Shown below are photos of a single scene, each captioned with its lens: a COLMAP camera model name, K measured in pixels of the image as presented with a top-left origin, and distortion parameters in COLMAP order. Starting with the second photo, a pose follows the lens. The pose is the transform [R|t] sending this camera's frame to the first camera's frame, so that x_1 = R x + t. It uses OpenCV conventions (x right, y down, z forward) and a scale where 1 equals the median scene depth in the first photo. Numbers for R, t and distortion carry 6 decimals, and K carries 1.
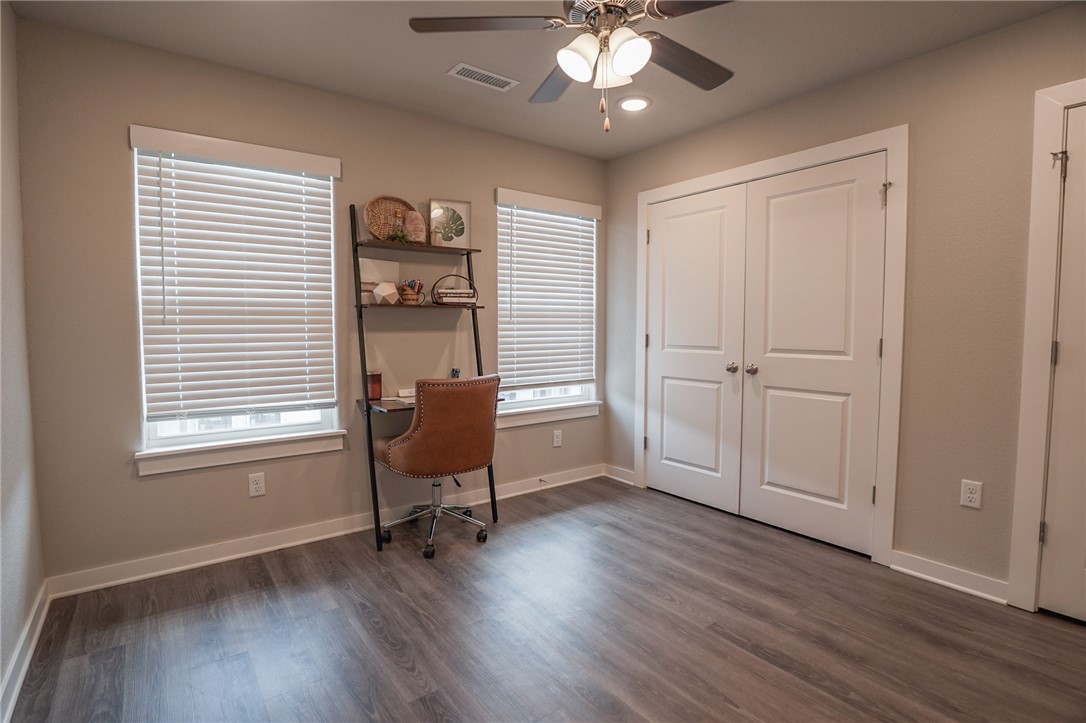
lens RADIAL K [[537.6, 0, 543.5], [0, 537.6, 372.7], [0, 0, 1]] dist [-0.031485, 0.002967]
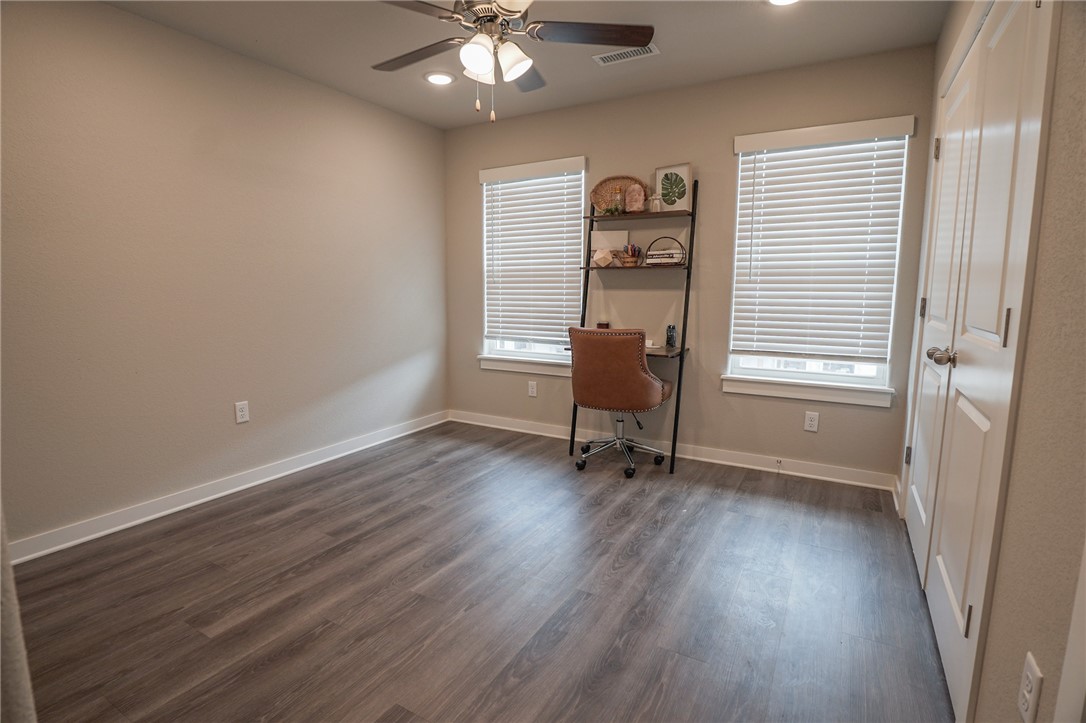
lens RADIAL K [[537.6, 0, 534.9], [0, 537.6, 372.0], [0, 0, 1]] dist [-0.031485, 0.002967]
pose [[0.377855, 0.150164, -0.913606, 0.802519], [-0.077330, 0.988431, 0.130480, -0.037391], [0.922630, 0.021347, 0.385096, 0.374026]]
